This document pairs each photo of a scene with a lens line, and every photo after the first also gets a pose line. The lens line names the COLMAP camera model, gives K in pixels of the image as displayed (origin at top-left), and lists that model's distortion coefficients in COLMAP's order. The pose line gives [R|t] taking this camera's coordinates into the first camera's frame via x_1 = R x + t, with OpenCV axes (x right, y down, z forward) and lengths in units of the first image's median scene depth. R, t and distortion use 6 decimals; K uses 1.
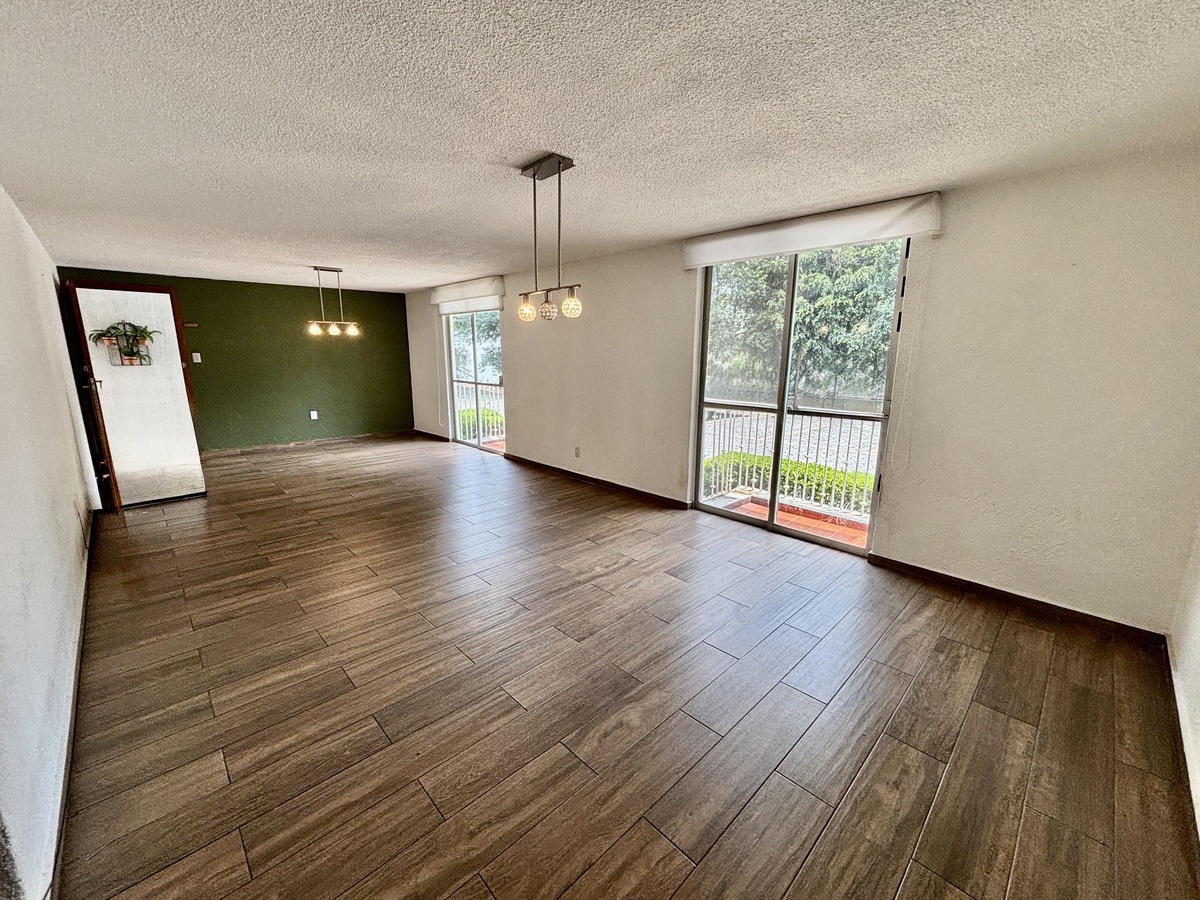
lens RADIAL K [[488.1, 0, 600.2], [0, 488.1, 442.8], [0, 0, 1]] dist [-0.000044, 0.001002]
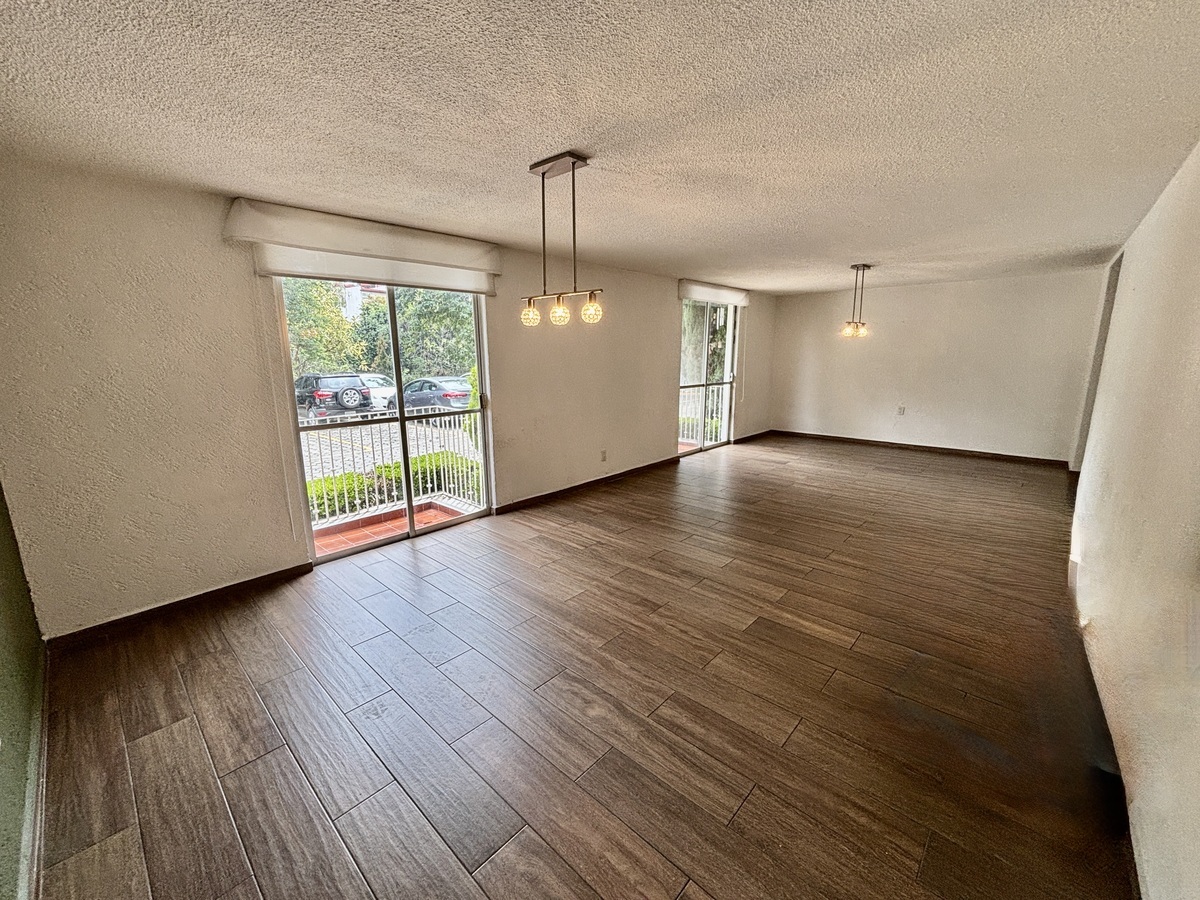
lens RADIAL K [[488.1, 0, 598.6], [0, 488.1, 442.0], [0, 0, 1]] dist [-0.000044, 0.001002]
pose [[-0.064396, -0.184211, 0.980775, -0.887940], [0.196953, 0.961137, 0.193455, -0.177704], [-0.978296, 0.205625, -0.025612, 0.900532]]
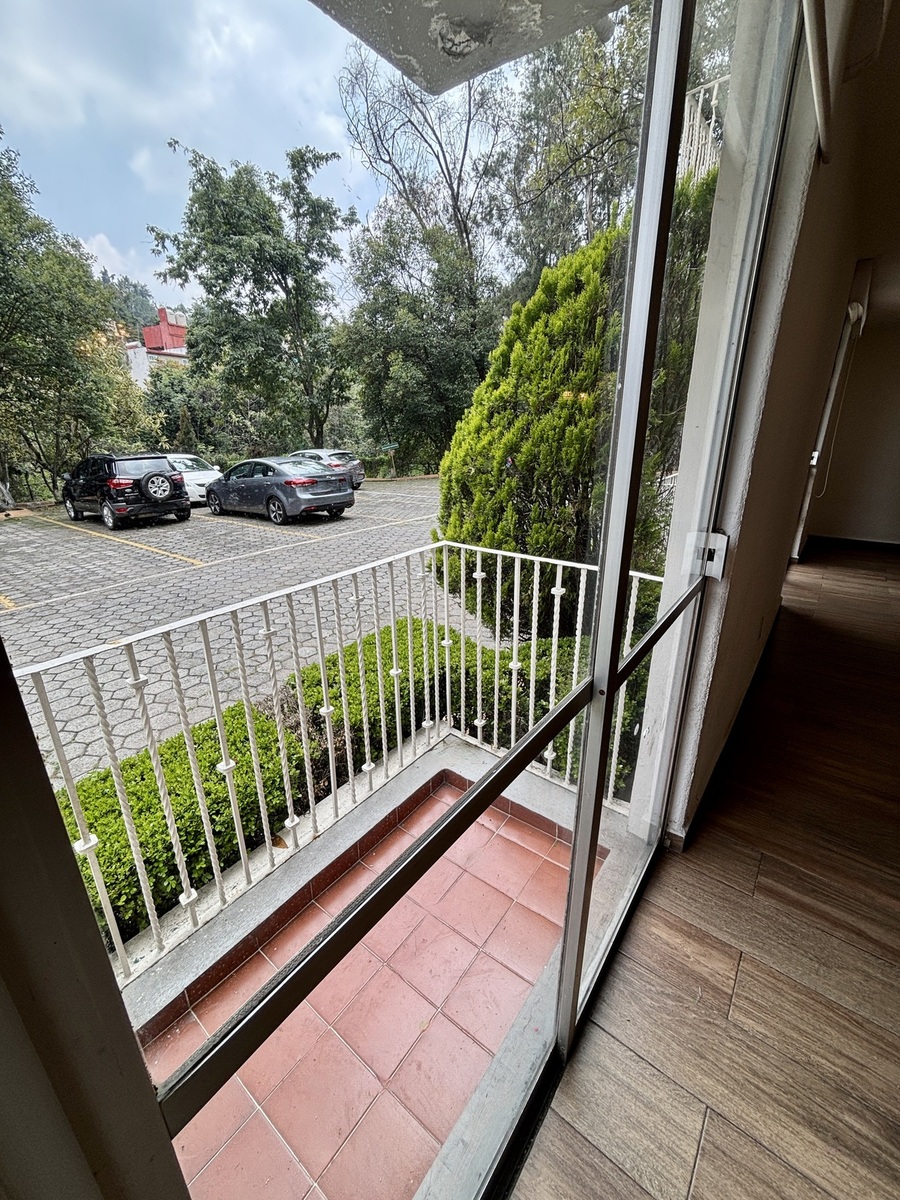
lens RADIAL K [[488.1, 0, 439.6], [0, 488.1, 590.4], [0, 0, 1]] dist [-0.000044, 0.001002]
pose [[-0.131293, -0.316489, 0.939466, -0.393827], [0.198638, 0.920052, 0.337709, -0.212106], [-0.971239, 0.230953, -0.057929, 1.157122]]
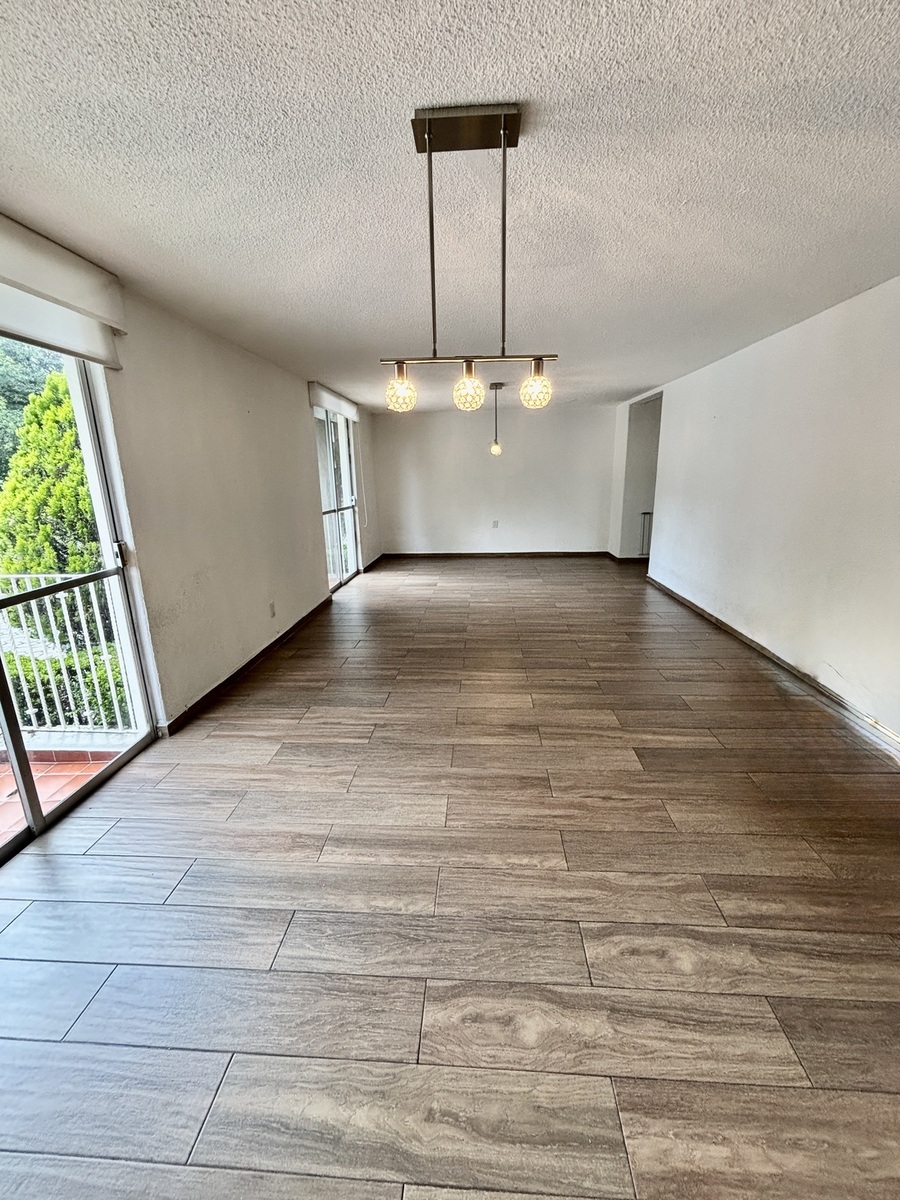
lens RADIAL K [[488.1, 0, 456.0], [0, 488.1, 588.3], [0, 0, 1]] dist [-0.000044, 0.001002]
pose [[-0.680766, -0.159169, 0.714998, -0.670800], [0.156807, 0.921811, 0.354508, -0.204172], [-0.715520, 0.353454, -0.602579, 1.081167]]
